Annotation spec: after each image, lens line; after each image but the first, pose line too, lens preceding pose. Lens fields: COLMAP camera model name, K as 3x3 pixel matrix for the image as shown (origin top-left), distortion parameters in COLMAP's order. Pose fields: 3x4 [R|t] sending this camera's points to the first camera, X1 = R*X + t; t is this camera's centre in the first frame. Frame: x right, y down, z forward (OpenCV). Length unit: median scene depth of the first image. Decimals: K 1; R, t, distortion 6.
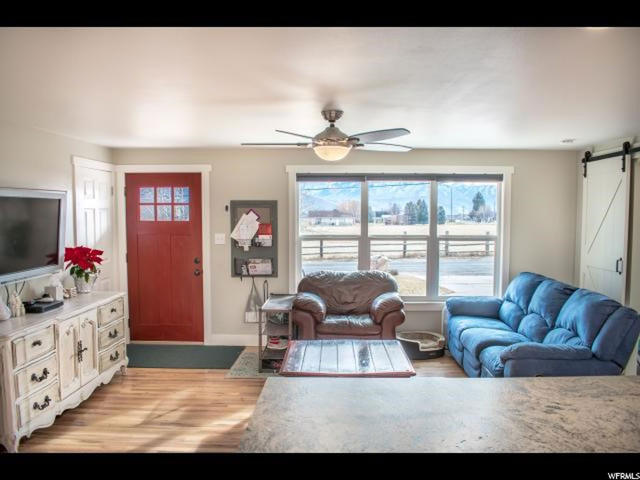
lens RADIAL K [[515.4, 0, 320.0], [0, 515.4, 240.0], [0, 0, 1]] dist [-0.092018, 0.001857]
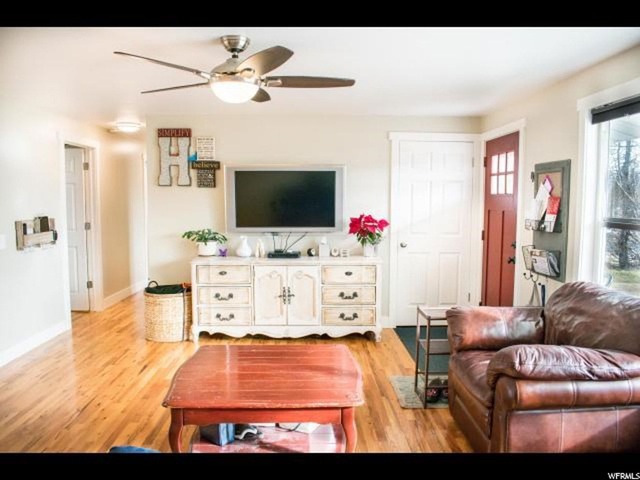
lens RADIAL K [[515.4, 0, 320.0], [0, 515.4, 240.0], [0, 0, 1]] dist [-0.092018, 0.001857]
pose [[0.057831, 0.077160, -0.995340, 0.611770], [-0.056148, 0.995682, 0.073925, -0.009040], [0.996746, 0.051611, 0.061914, 0.793237]]
